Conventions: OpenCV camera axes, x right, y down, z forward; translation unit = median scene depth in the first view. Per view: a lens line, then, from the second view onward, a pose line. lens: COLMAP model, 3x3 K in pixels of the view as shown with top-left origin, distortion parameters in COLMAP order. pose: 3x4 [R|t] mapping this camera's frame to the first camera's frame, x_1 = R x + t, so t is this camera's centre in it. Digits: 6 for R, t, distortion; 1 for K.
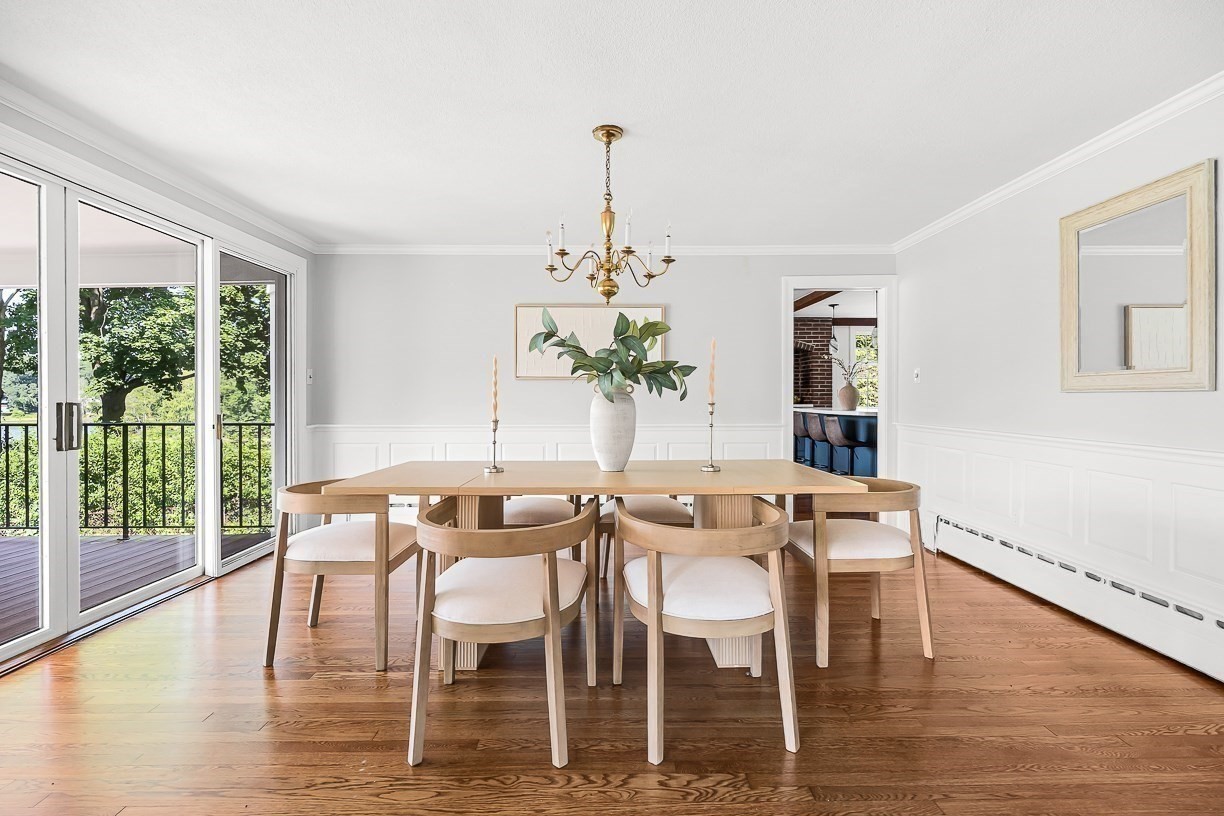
lens RADIAL K [[576.3, 0, 614.2], [0, 576.3, 401.0], [0, 0, 1]] dist [-0.002266, -0.000349]
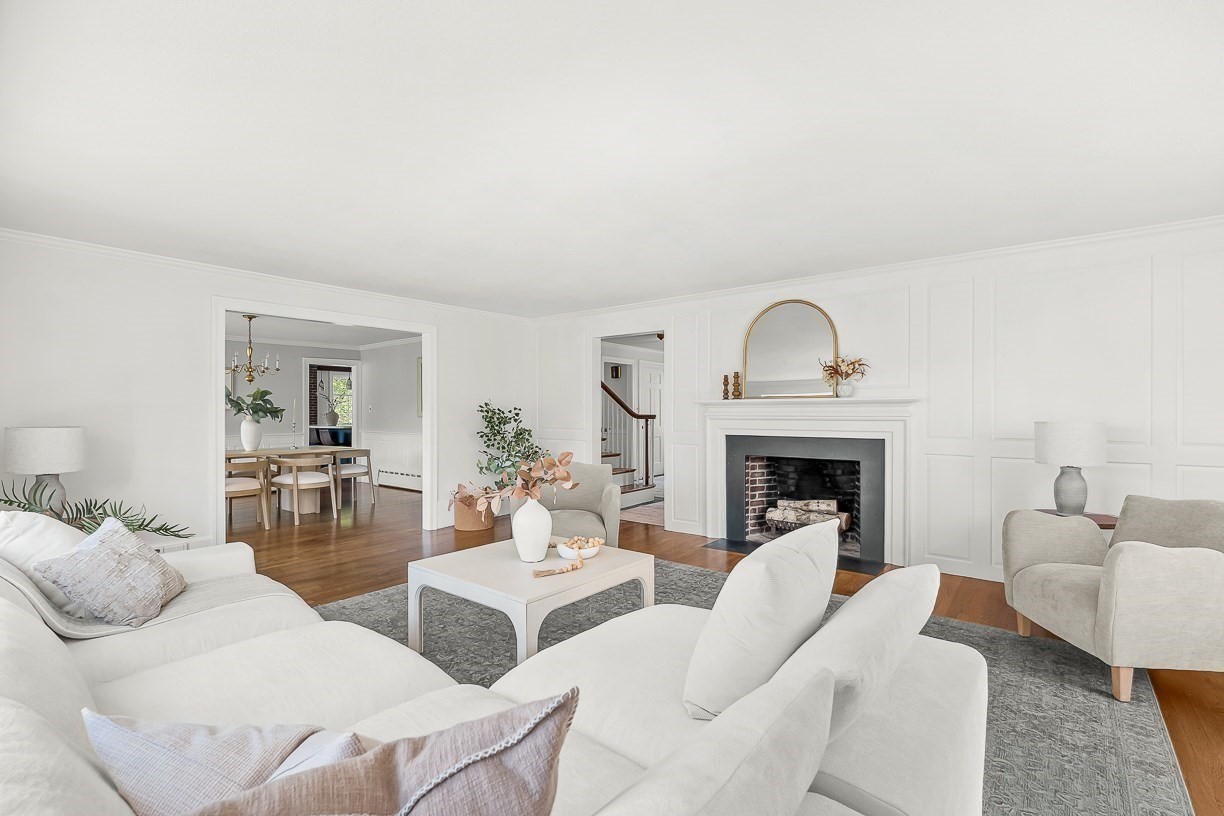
lens RADIAL K [[546.4, 0, 619.2], [0, 546.4, 412.3], [0, 0, 1]] dist [-0.006202, 0.000692]
pose [[0.618873, 0.004395, 0.785478, -0.589063], [0.003064, 0.999963, -0.008009, -0.014377], [-0.785485, 0.007363, 0.618837, -1.165449]]
